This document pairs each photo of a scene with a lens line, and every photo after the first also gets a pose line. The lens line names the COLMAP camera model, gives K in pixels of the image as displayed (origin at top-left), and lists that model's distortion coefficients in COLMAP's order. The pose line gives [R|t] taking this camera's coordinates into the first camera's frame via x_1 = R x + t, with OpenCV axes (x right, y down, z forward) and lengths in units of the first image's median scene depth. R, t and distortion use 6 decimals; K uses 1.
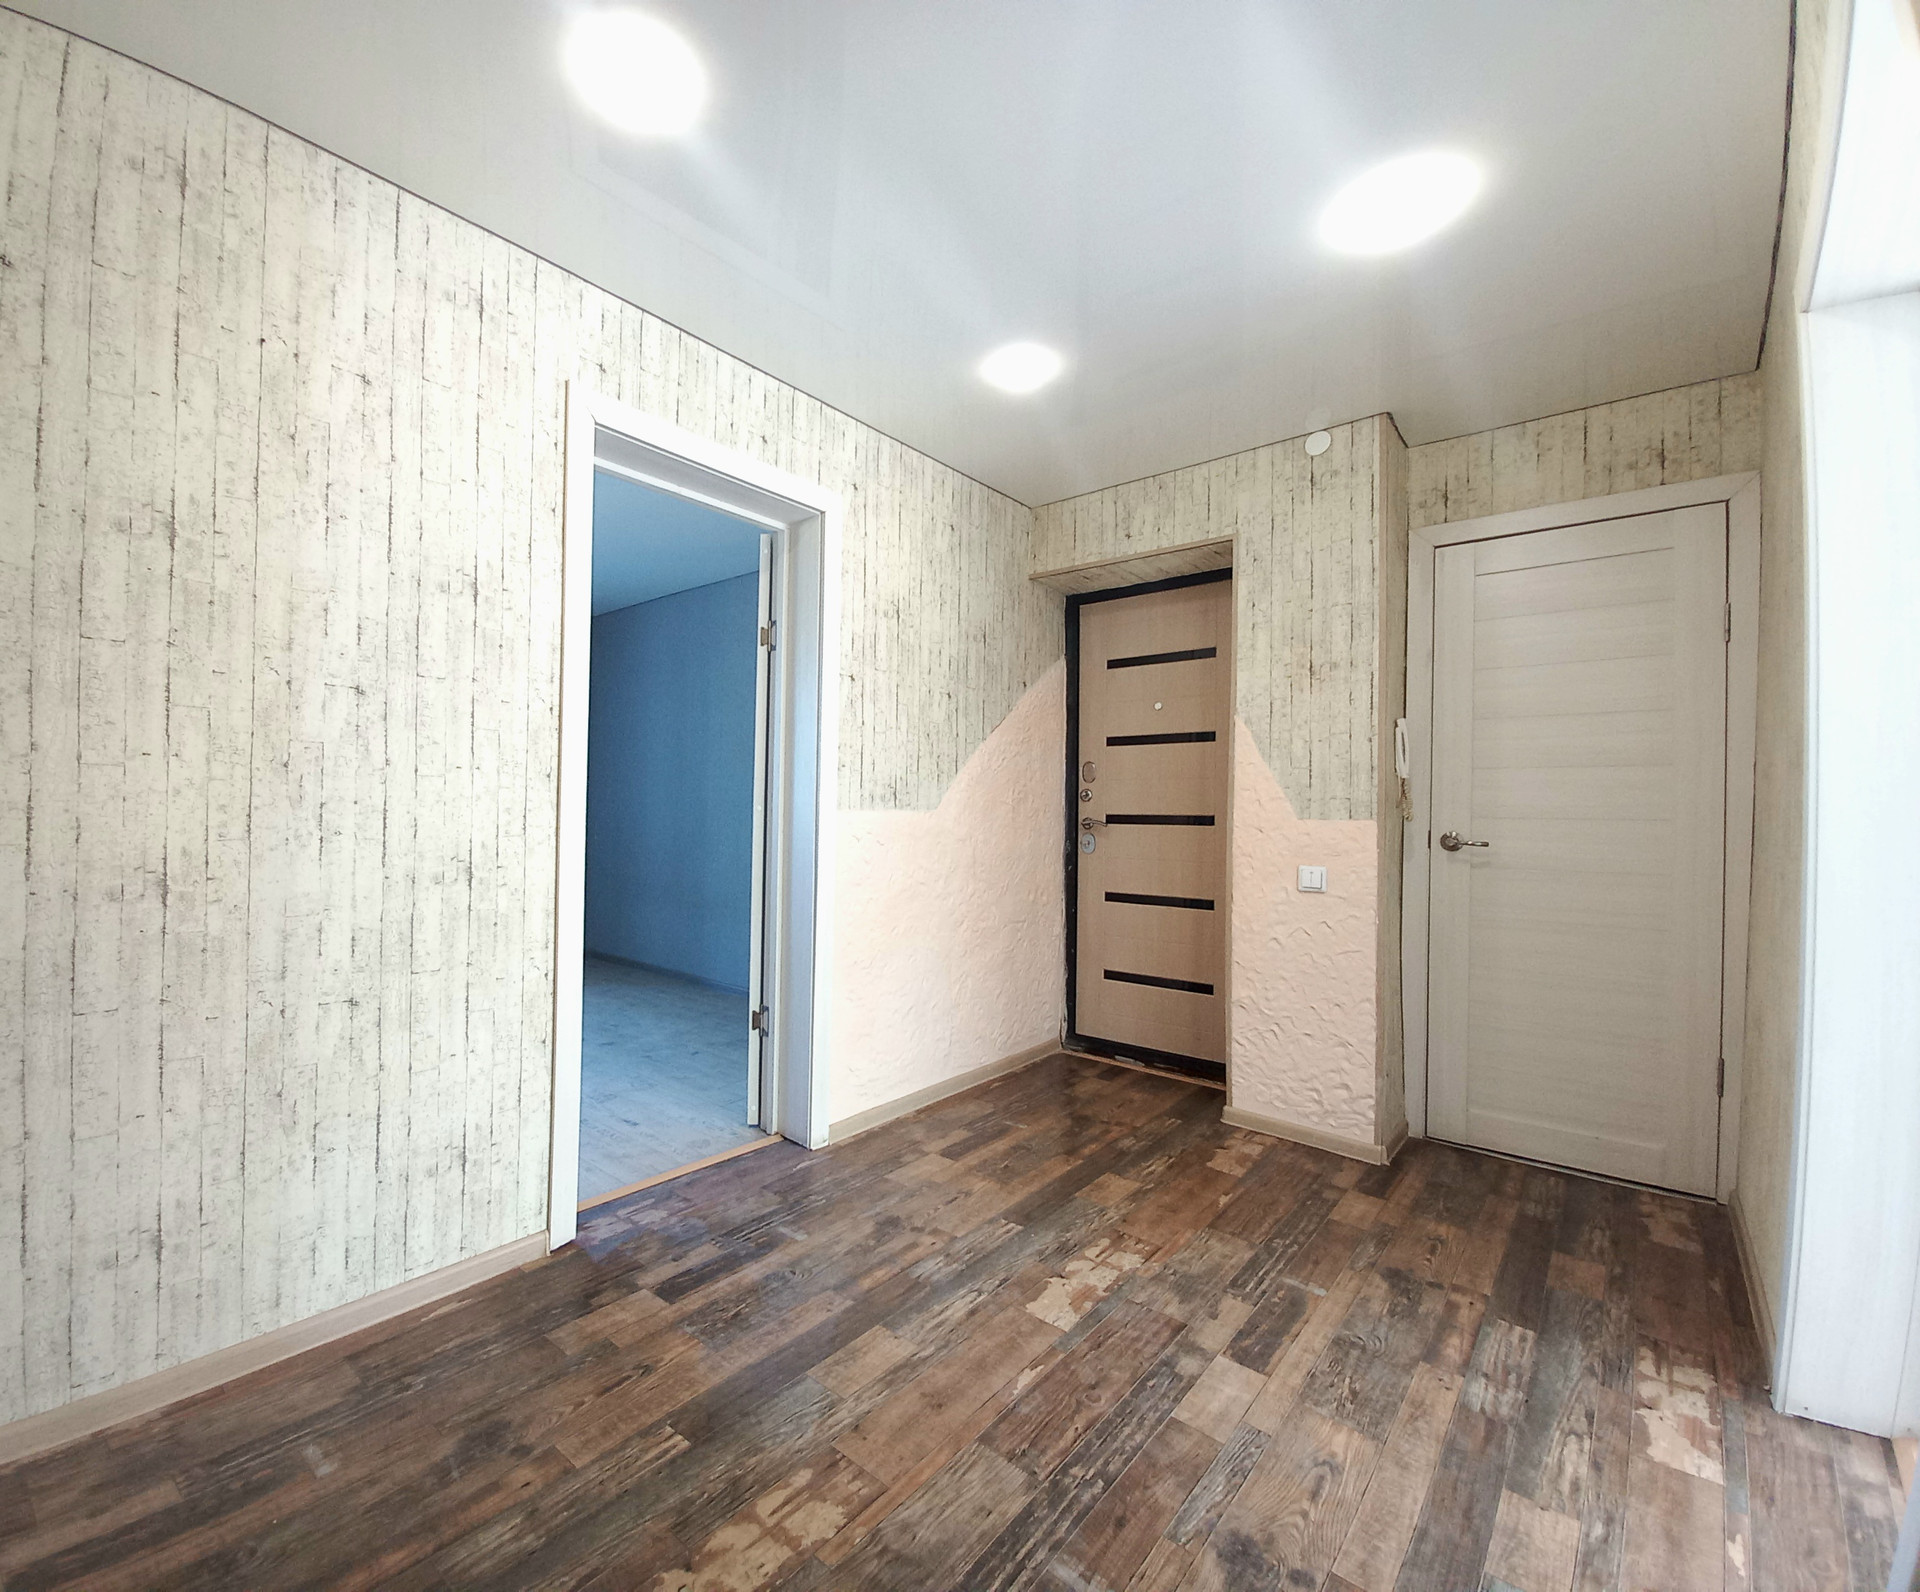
lens RADIAL K [[834.6, 0, 857.9], [0, 834.6, 803.7], [0, 0, 1]] dist [-0.002526, -0.003221]
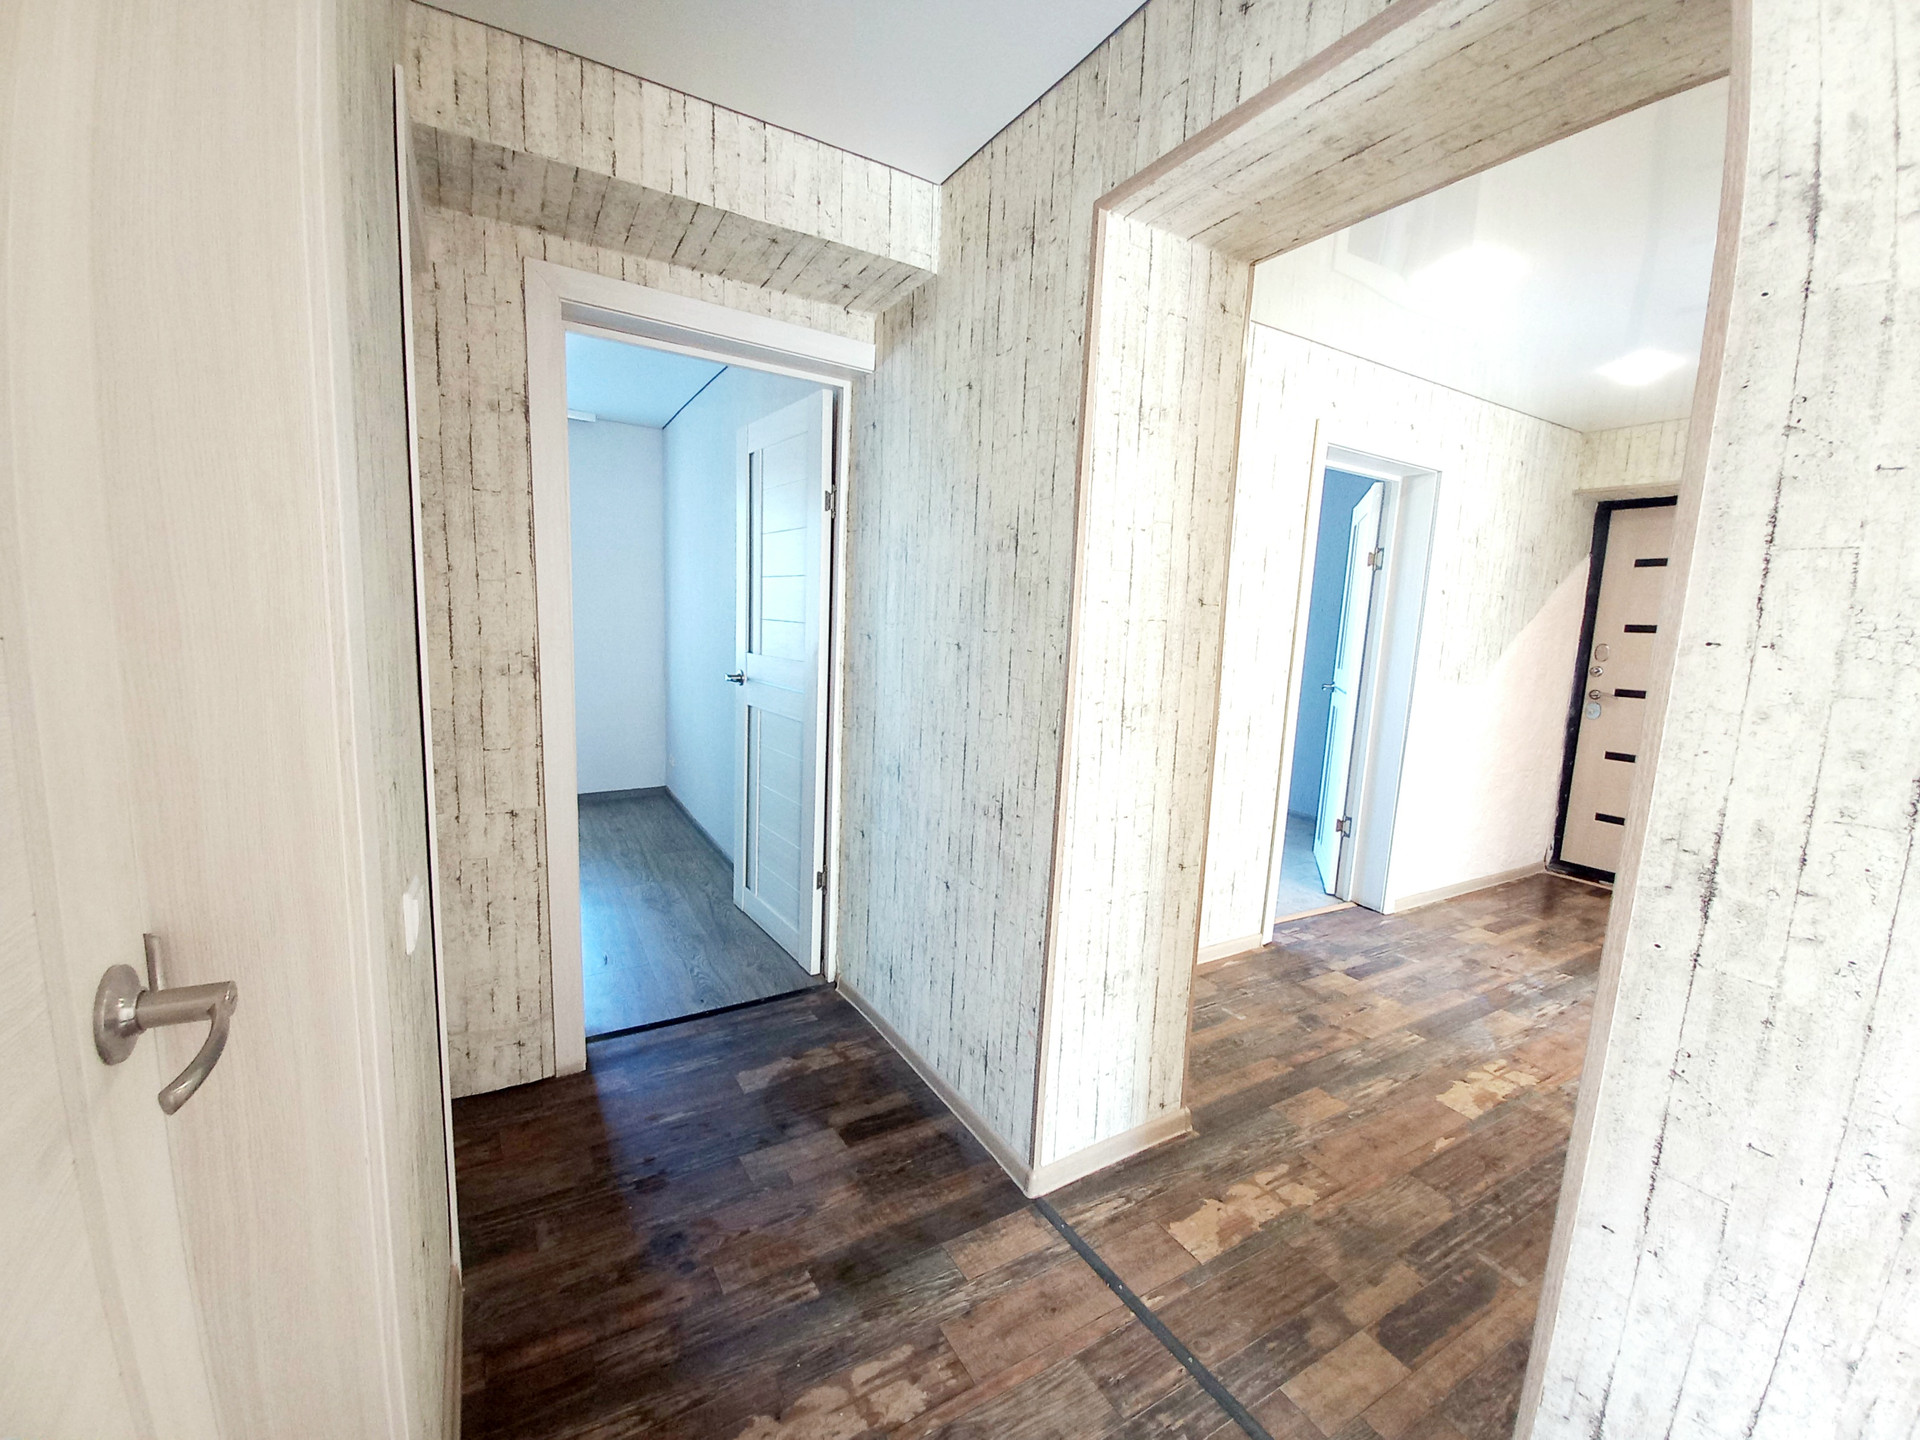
lens RADIAL K [[764.1, 0, 955.9], [0, 764.1, 730.5], [0, 0, 1]] dist [-0.000498, -0.005714]
pose [[0.953918, 0.063844, -0.293198, -0.410398], [-0.022246, 0.989461, 0.143081, -0.090546], [0.299243, -0.129965, 0.945285, -0.484776]]
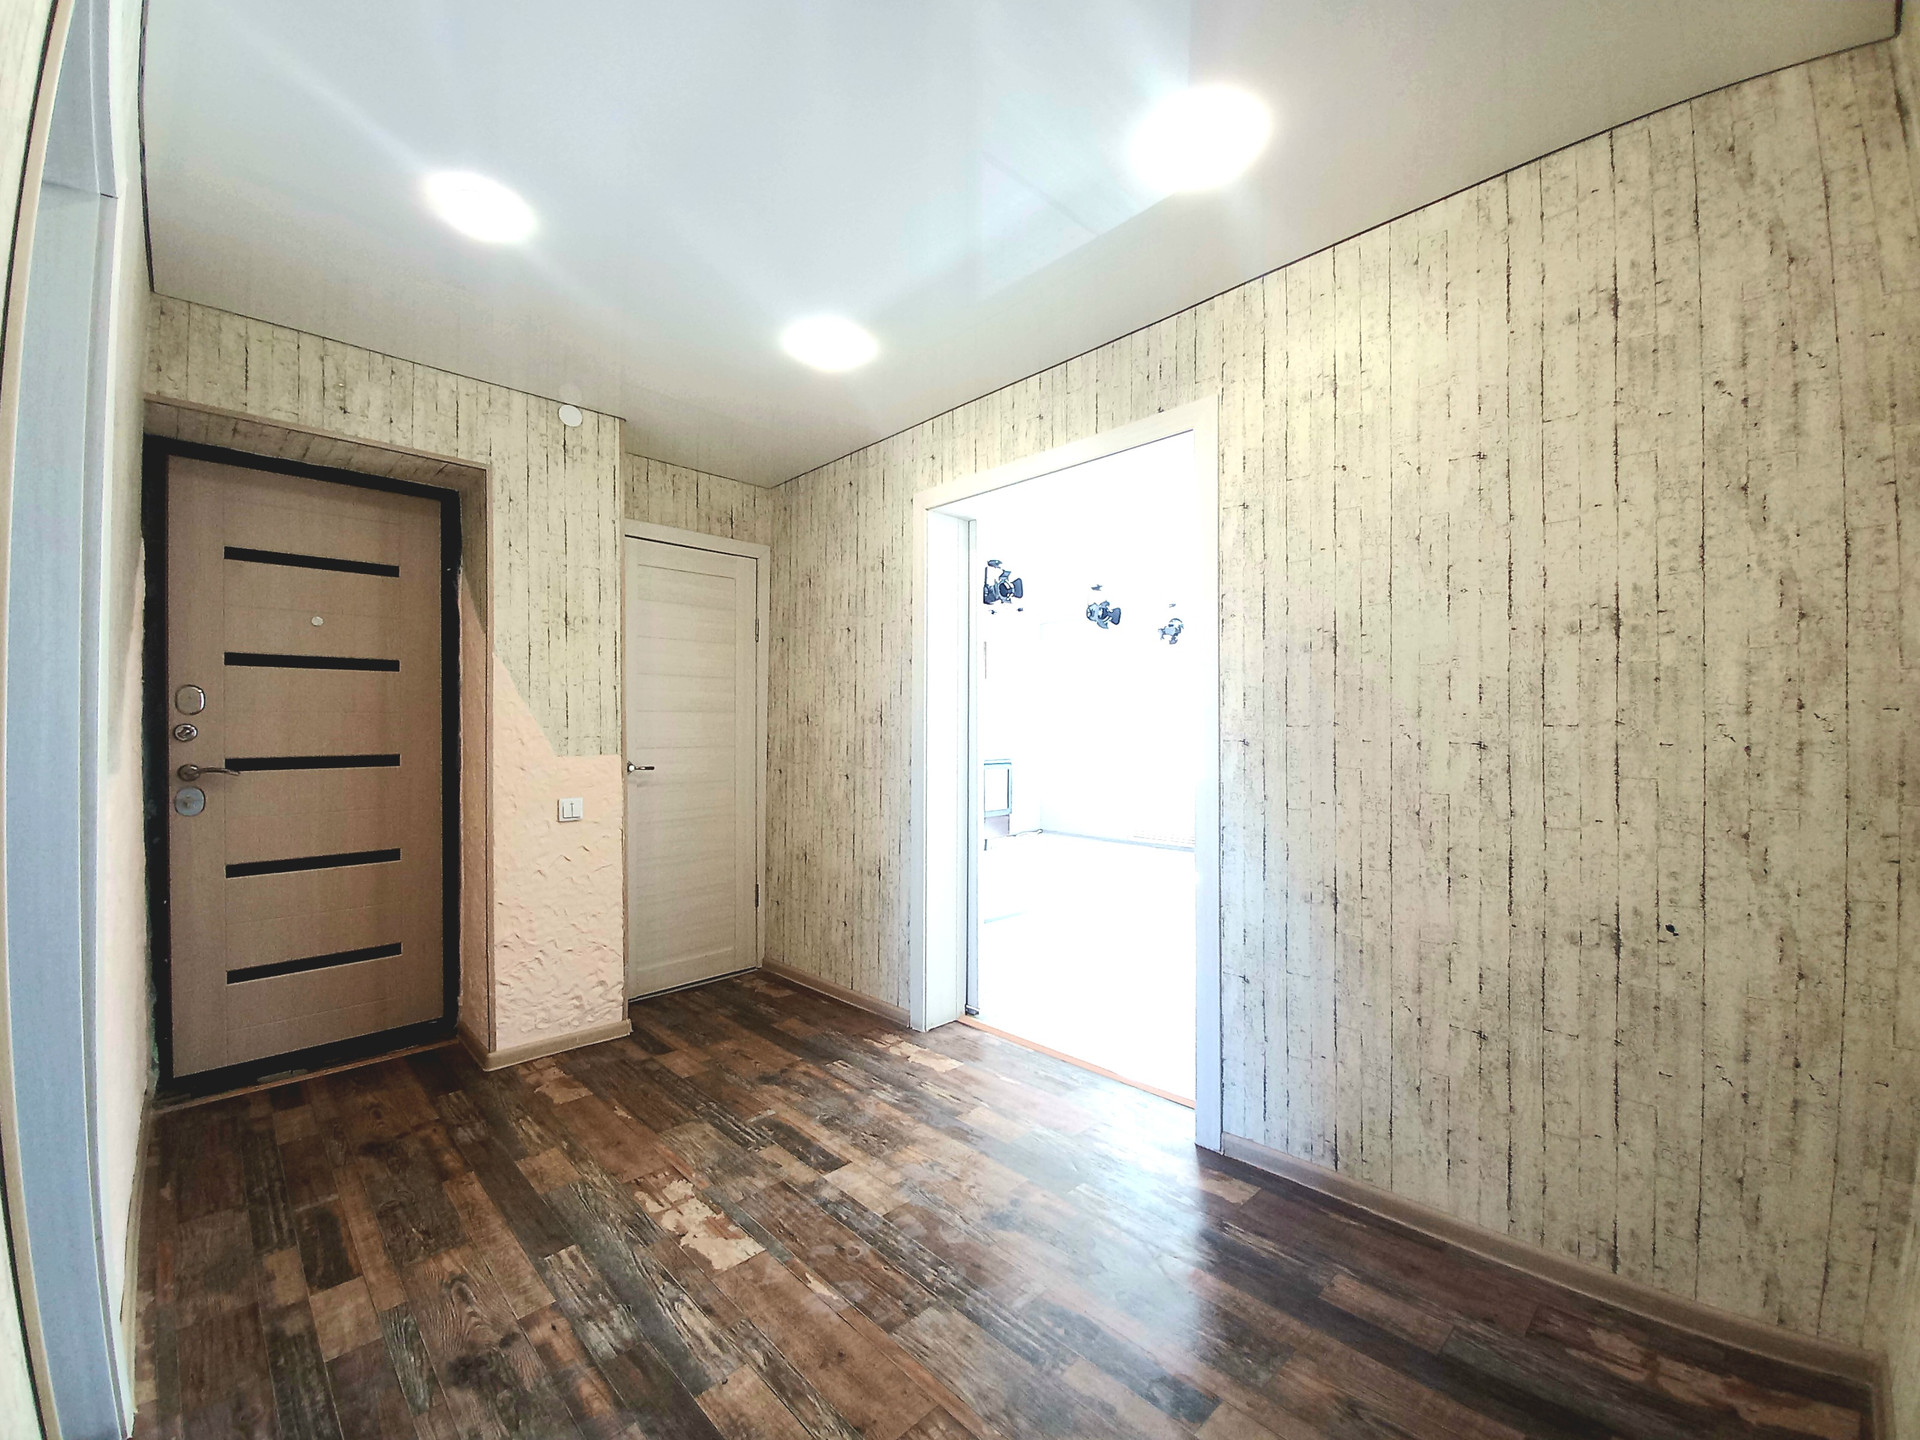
lens RADIAL K [[764.1, 0, 955.6], [0, 764.1, 730.0], [0, 0, 1]] dist [-0.000498, -0.005714]
pose [[0.048590, -0.016364, 0.998685, -0.471520], [-0.005672, 0.999845, 0.016659, -0.037895], [-0.998803, -0.006474, 0.048490, 0.468999]]
